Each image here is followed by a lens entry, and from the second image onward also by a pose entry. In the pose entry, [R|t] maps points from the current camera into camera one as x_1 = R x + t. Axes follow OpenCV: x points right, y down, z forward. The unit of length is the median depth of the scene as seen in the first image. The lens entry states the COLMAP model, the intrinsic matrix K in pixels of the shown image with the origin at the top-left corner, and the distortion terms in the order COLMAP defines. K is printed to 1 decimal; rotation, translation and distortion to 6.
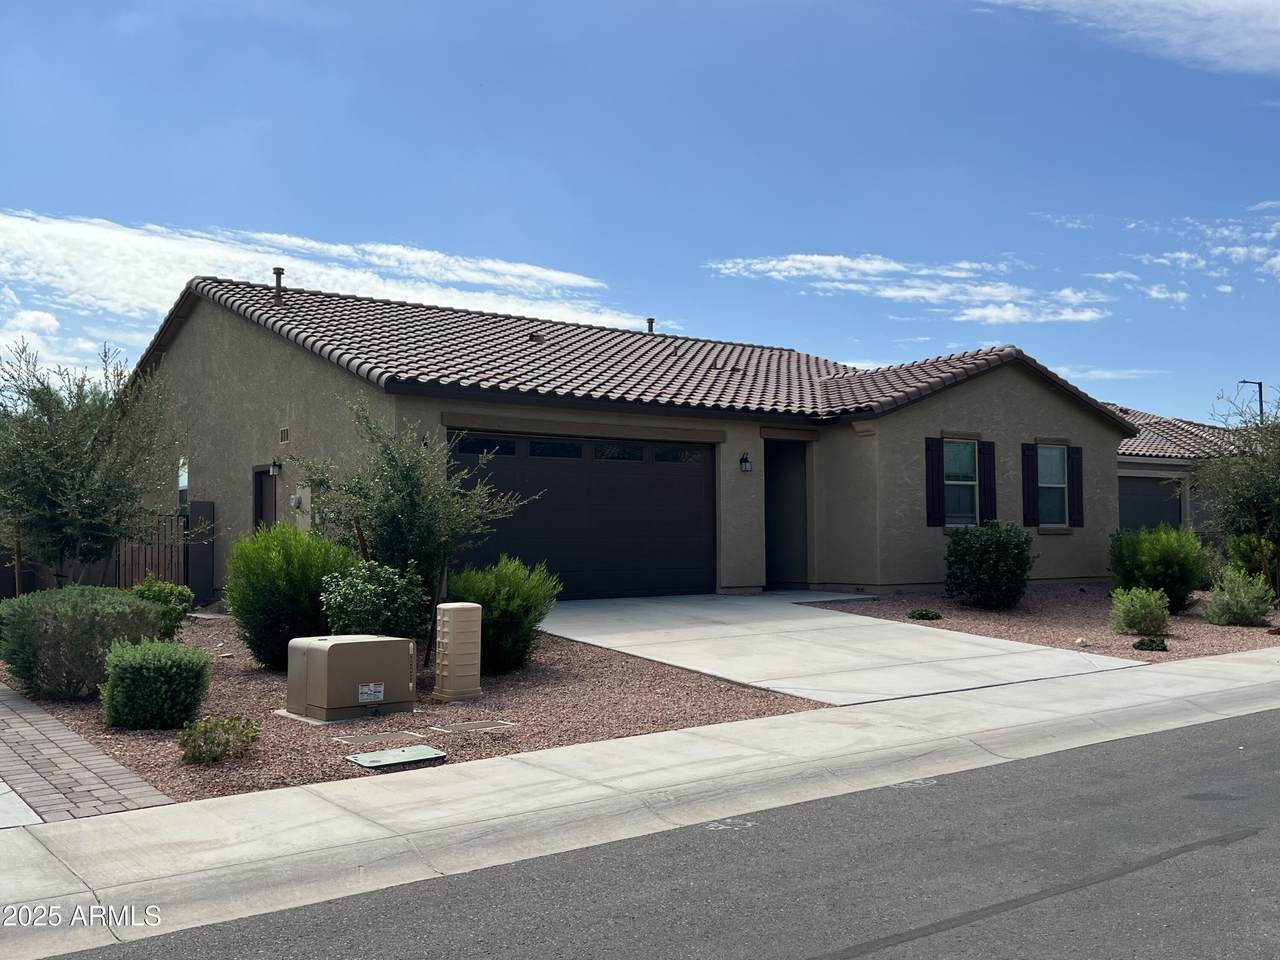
lens RADIAL K [[1284.1, 0, 639.9], [0, 1284.1, 480.3], [0, 0, 1]] dist [0.085298, 0.000000]
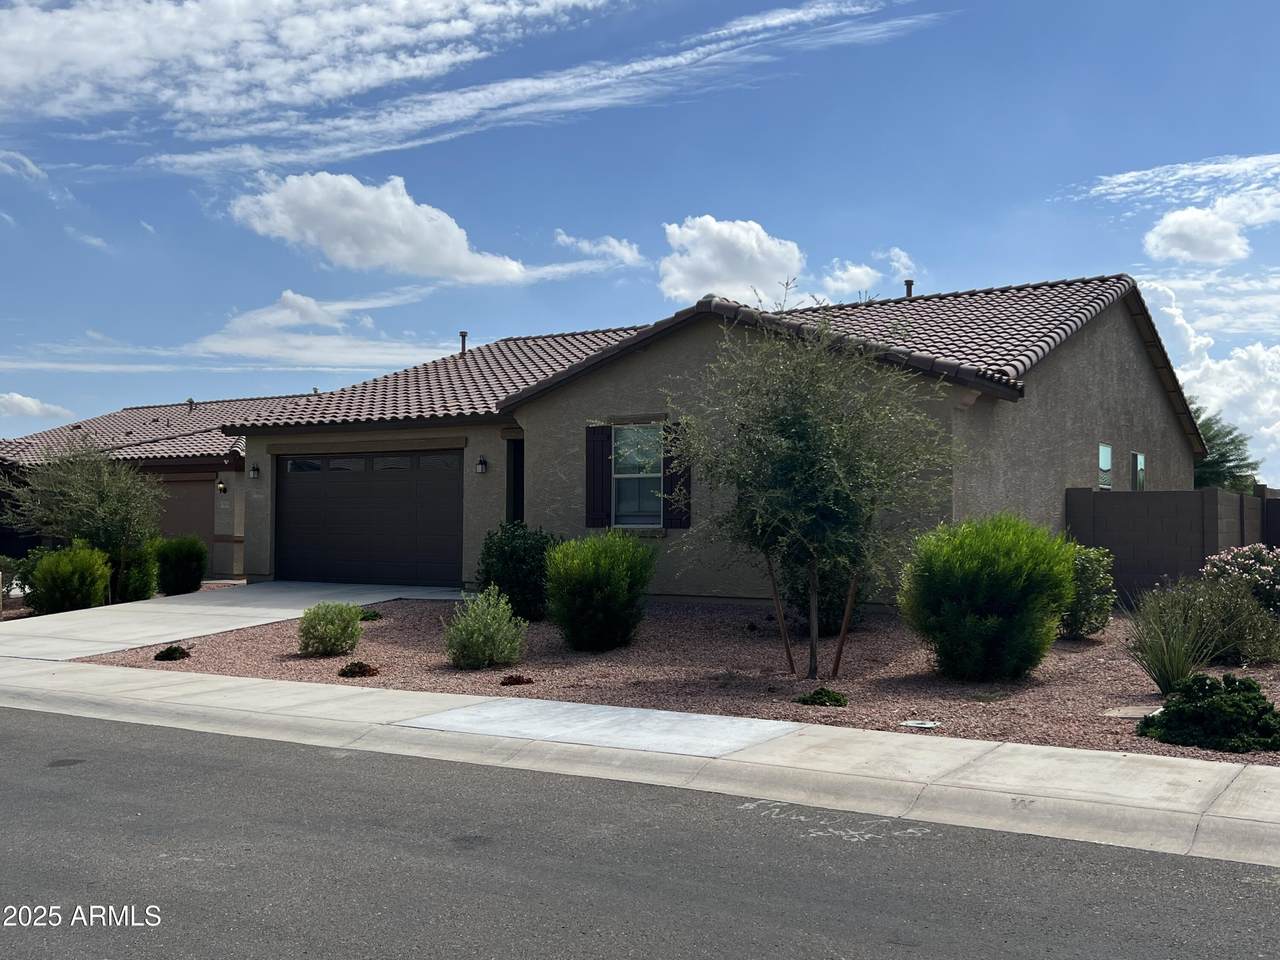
lens RADIAL K [[1284.1, 0, 663.0], [0, 1284.1, 473.1], [0, 0, 1]] dist [0.085298, 0.000000]
pose [[0.353356, -0.026172, -0.935123, 1.045331], [0.039243, 0.999143, -0.013135, 0.012078], [0.934665, -0.032056, 0.354080, 0.726820]]
